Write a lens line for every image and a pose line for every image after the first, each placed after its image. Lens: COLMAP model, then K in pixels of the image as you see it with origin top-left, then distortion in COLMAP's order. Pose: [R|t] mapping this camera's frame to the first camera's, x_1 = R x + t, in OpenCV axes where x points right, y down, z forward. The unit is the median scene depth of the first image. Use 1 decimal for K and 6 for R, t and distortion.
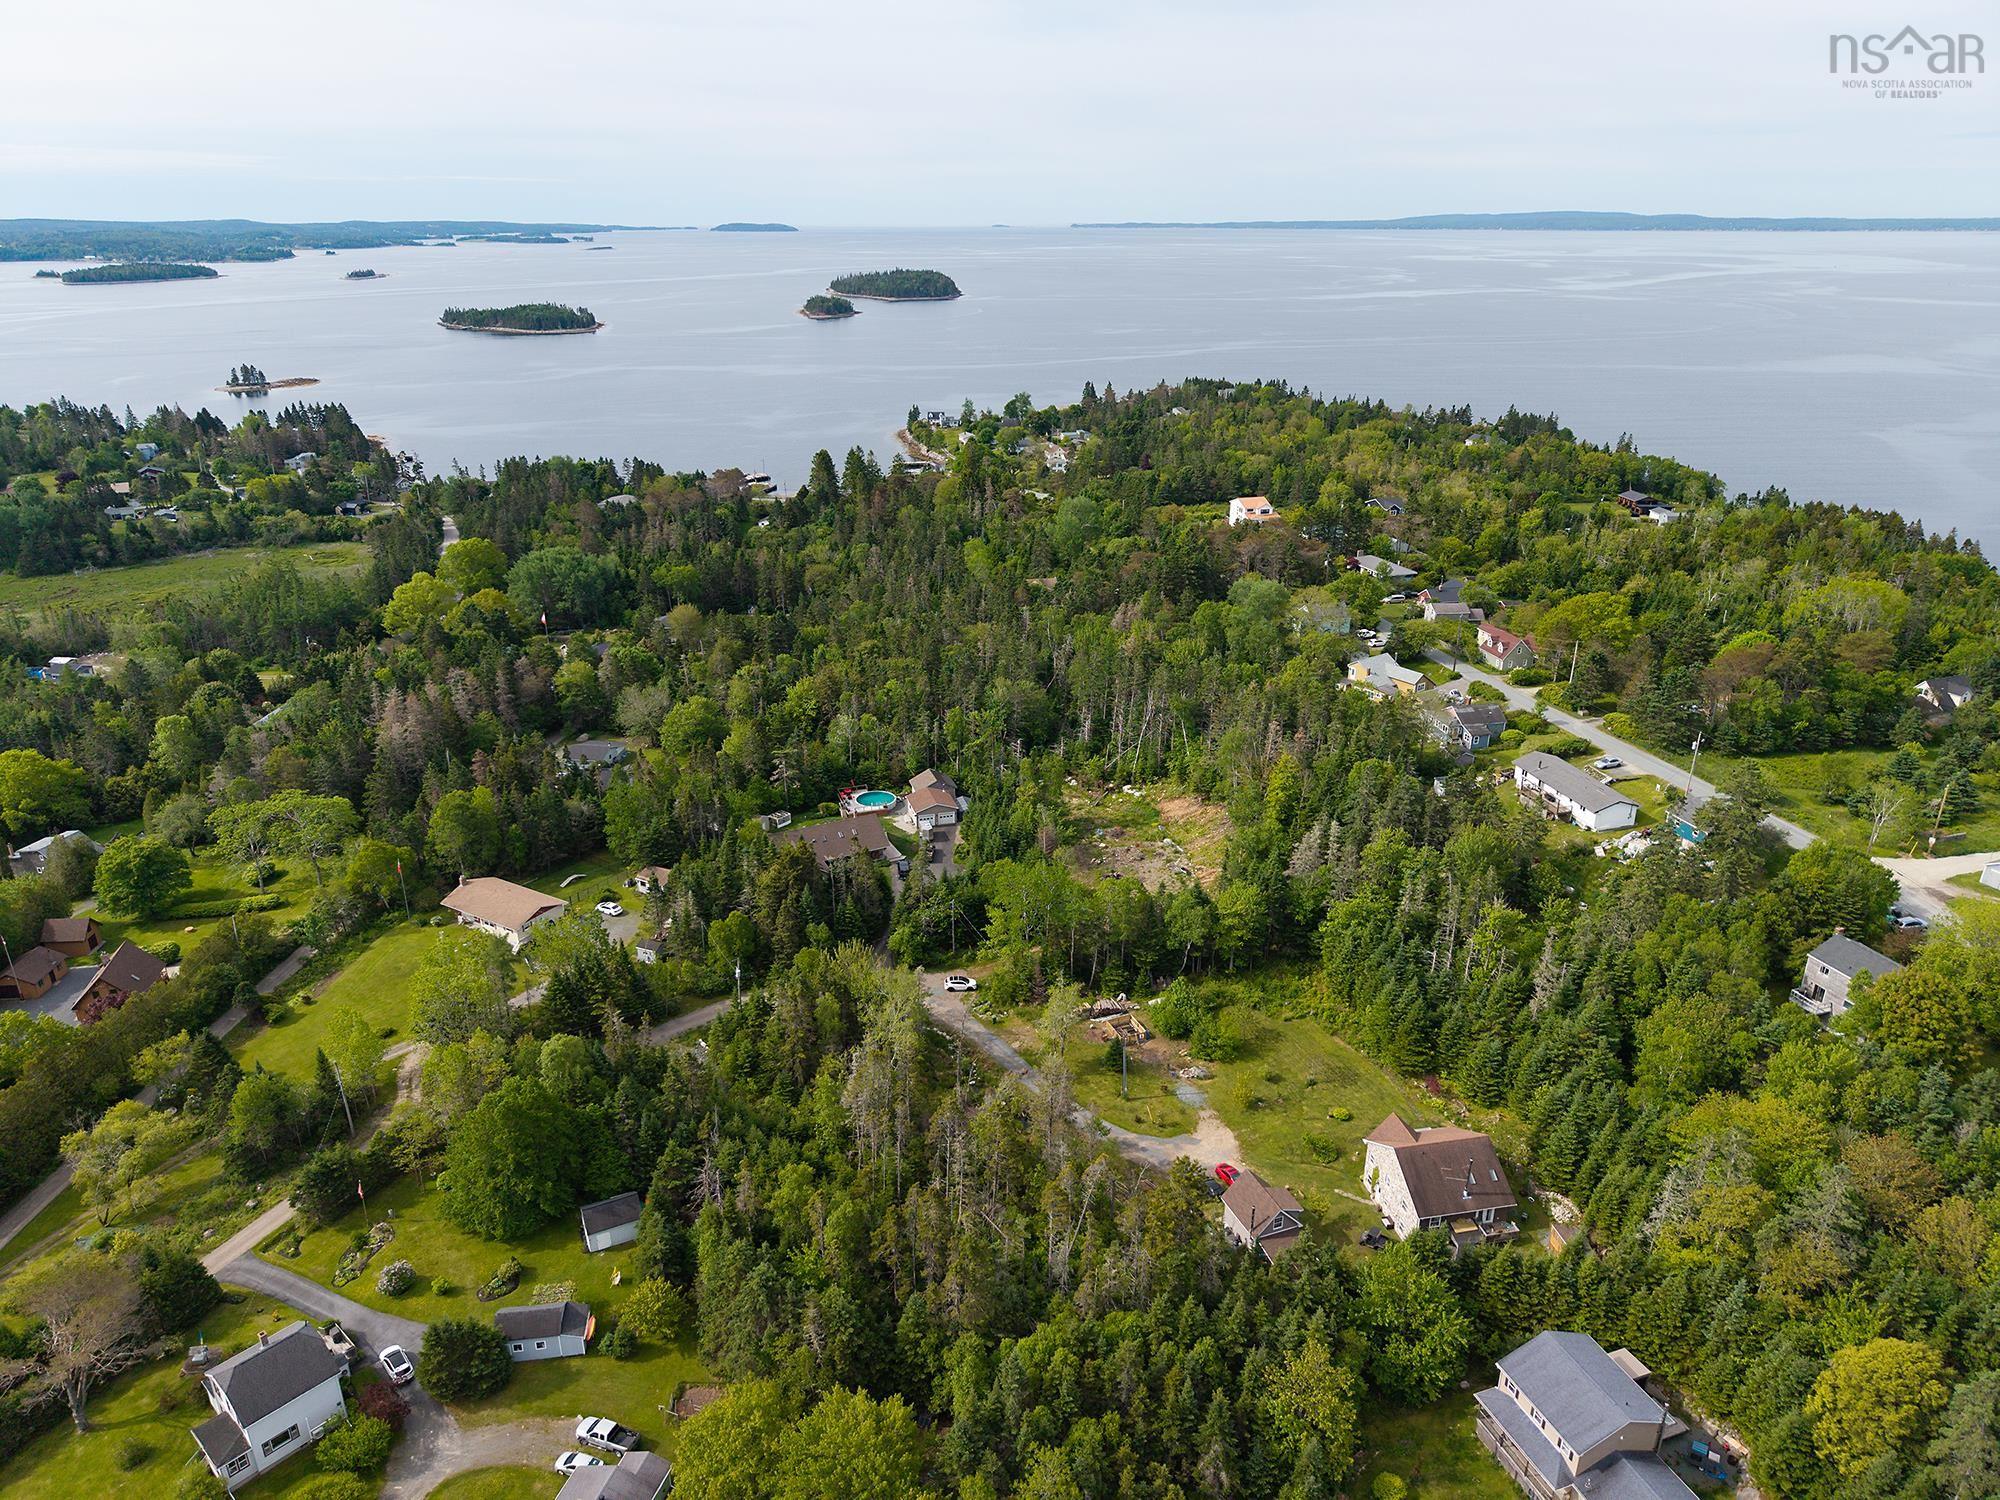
lens RADIAL K [[1358.3, 0, 1000.0], [0, 1358.3, 750.0], [0, 0, 1]] dist [0.029069, -0.022737]
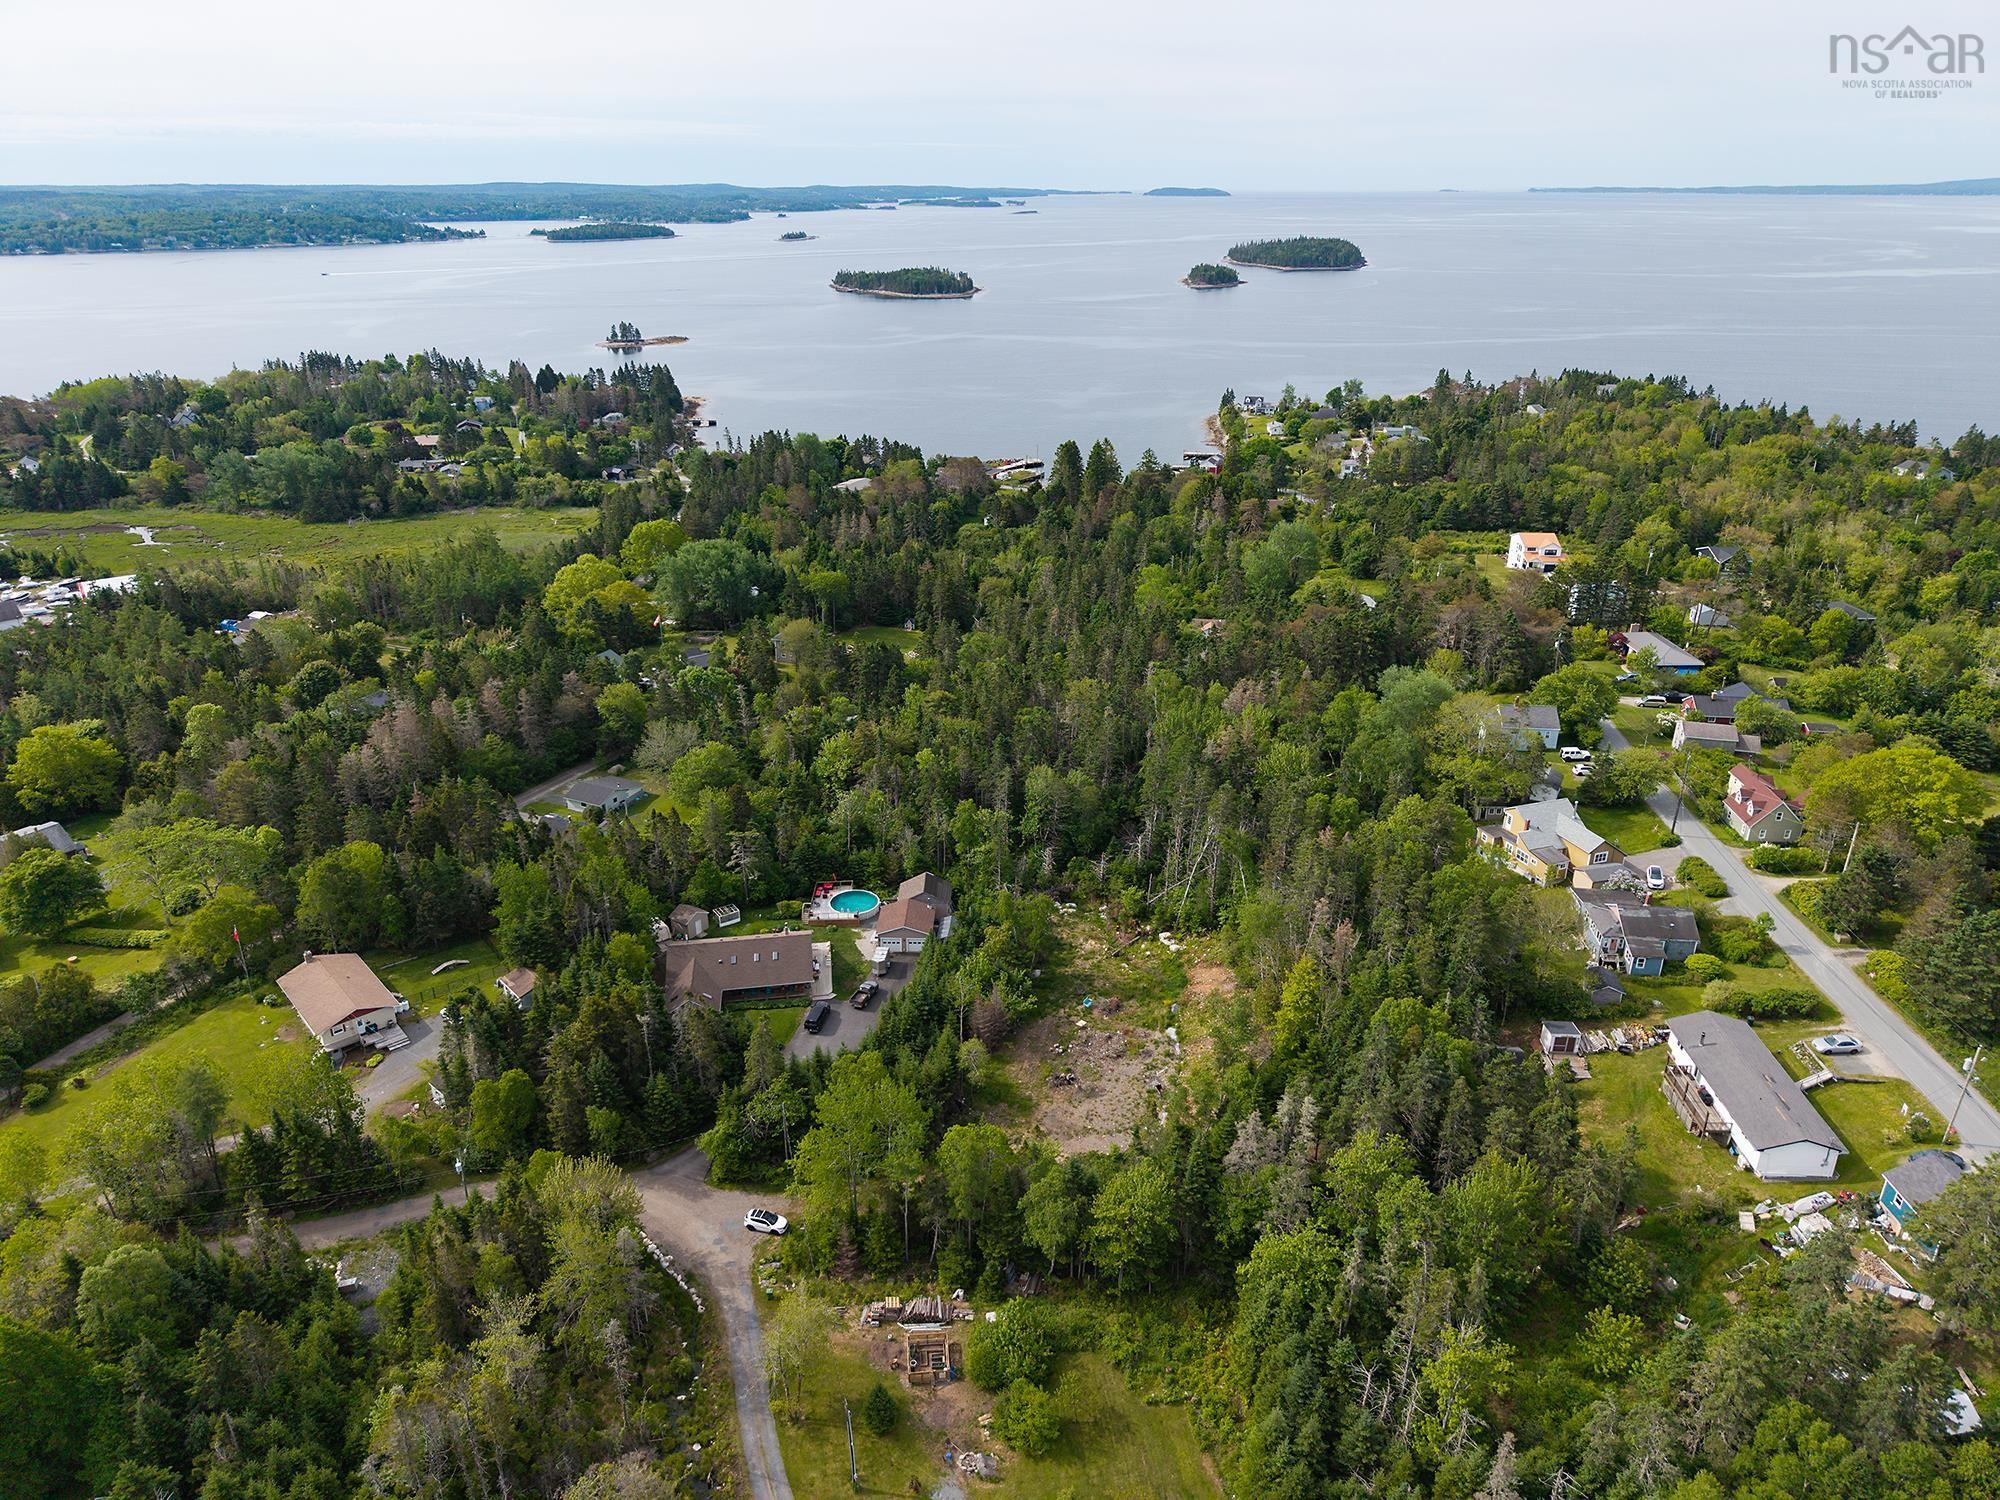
lens RADIAL K [[1358.3, 0, 1000.0], [0, 1358.3, 750.0], [0, 0, 1]] dist [0.029069, -0.022737]
pose [[0.955238, 0.115806, -0.272231, 0.100663], [-0.109629, 0.993252, 0.037844, -0.047418], [0.274777, -0.006305, 0.961487, 0.121734]]
